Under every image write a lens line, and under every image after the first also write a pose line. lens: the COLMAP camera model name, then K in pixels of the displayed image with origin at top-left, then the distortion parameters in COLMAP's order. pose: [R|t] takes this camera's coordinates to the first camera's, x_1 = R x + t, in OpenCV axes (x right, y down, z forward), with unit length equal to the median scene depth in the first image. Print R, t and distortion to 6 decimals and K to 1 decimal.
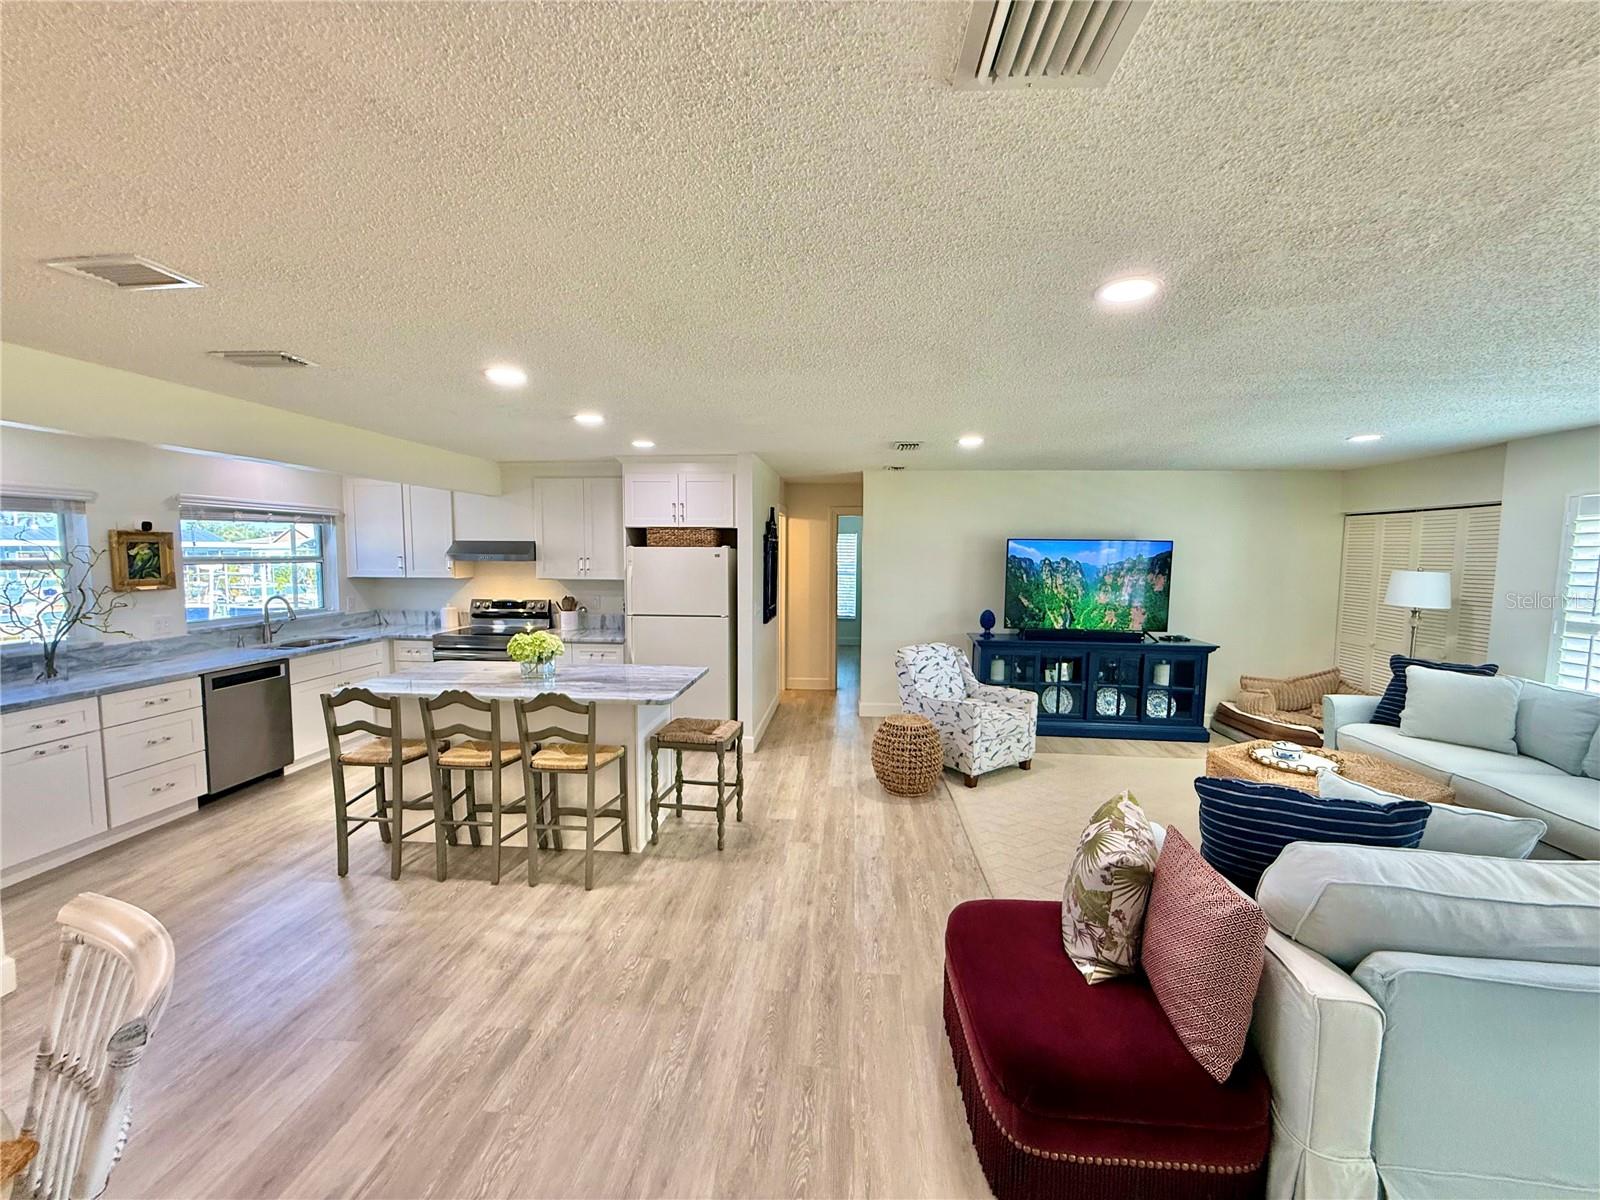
lens RADIAL K [[639.5, 0, 796.4], [0, 639.5, 598.4], [0, 0, 1]] dist [0.001393, -0.000782]
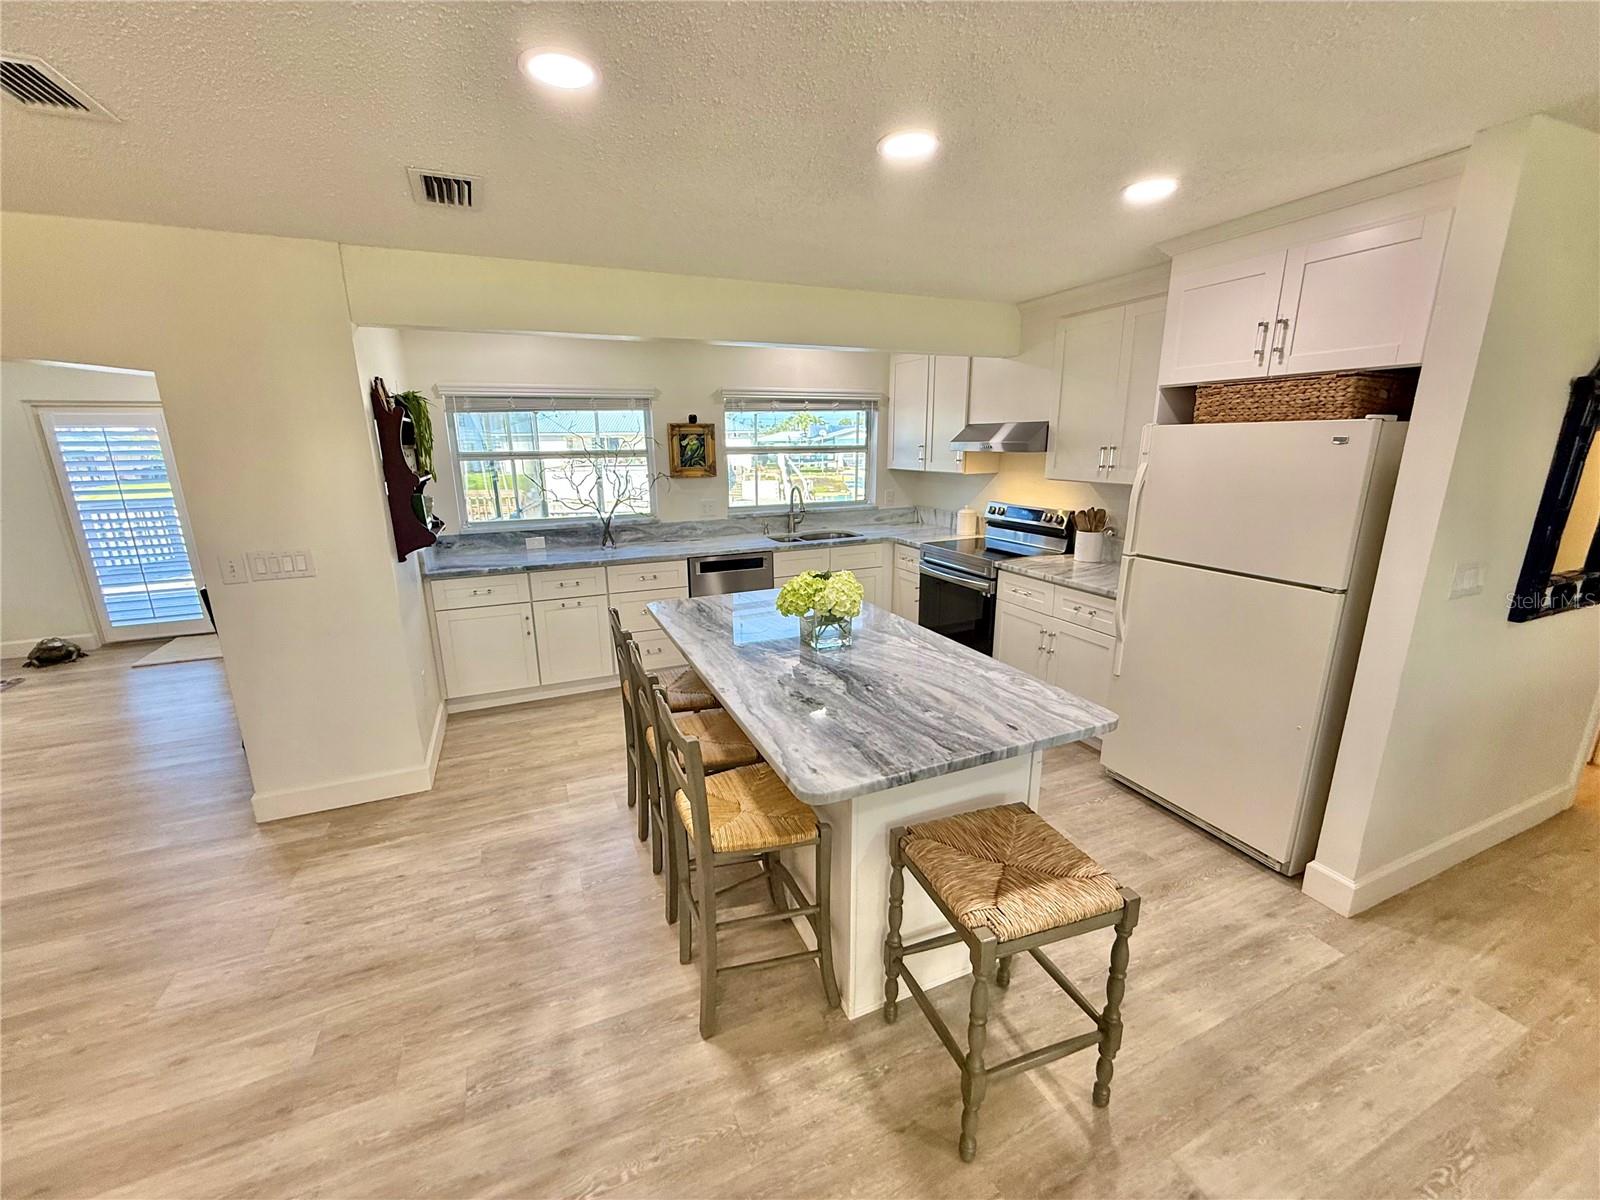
lens RADIAL K [[639.5, 0, 797.8], [0, 639.5, 601.5], [0, 0, 1]] dist [0.001393, -0.000782]
pose [[0.476122, 0.205397, -0.855056, 0.079688], [-0.051850, 0.977205, 0.205867, -0.032793], [0.877849, -0.053683, 0.475919, 0.494631]]
